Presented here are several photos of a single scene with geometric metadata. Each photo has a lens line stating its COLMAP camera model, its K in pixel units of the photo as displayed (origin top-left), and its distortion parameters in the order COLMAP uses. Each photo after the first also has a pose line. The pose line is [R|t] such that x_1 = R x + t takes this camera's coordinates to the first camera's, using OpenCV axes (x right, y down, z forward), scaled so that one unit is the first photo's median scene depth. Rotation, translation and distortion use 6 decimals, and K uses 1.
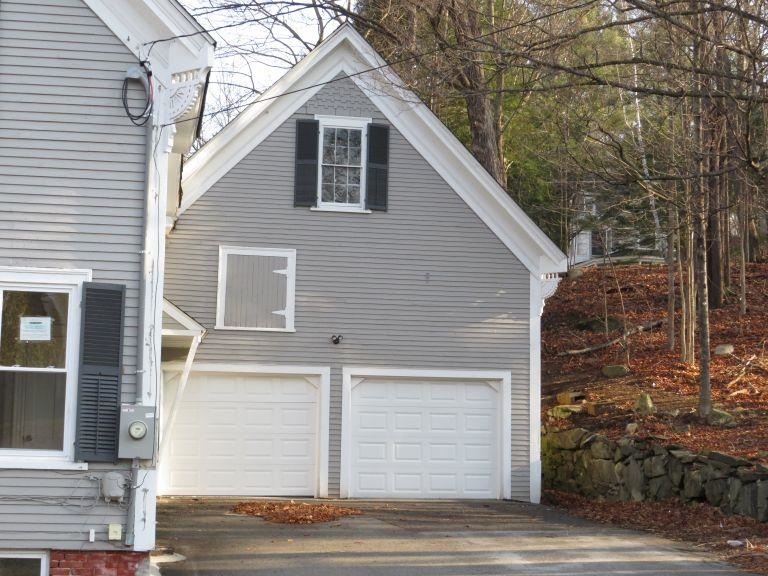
lens RADIAL K [[1398.0, 0, 389.9], [0, 1398.0, 288.1], [0, 0, 1]] dist [-0.081826, 0.000000]
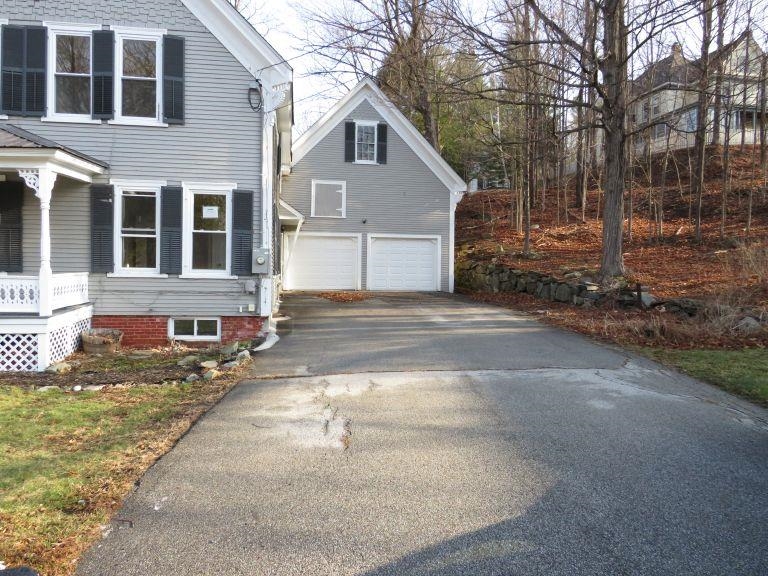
lens RADIAL K [[556.4, 0, 380.7], [0, 556.4, 291.1], [0, 0, 1]] dist [-0.057021, 0.008821]
pose [[0.999614, -0.001226, -0.027768, 0.014312], [0.005415, 0.988479, 0.151264, 0.013033], [0.027262, -0.151356, 0.988103, 0.097211]]
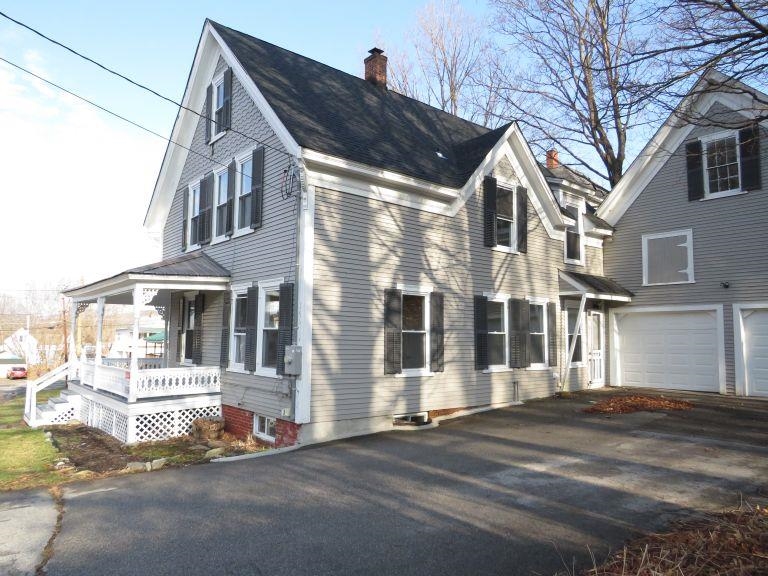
lens RADIAL K [[556.4, 0, 382.4], [0, 556.4, 285.1], [0, 0, 1]] dist [-0.057021, 0.008821]
pose [[0.444979, -0.094460, -0.890546, 0.326765], [0.103026, 0.993219, -0.053871, 0.032554], [0.889595, -0.067778, 0.451693, 0.457553]]
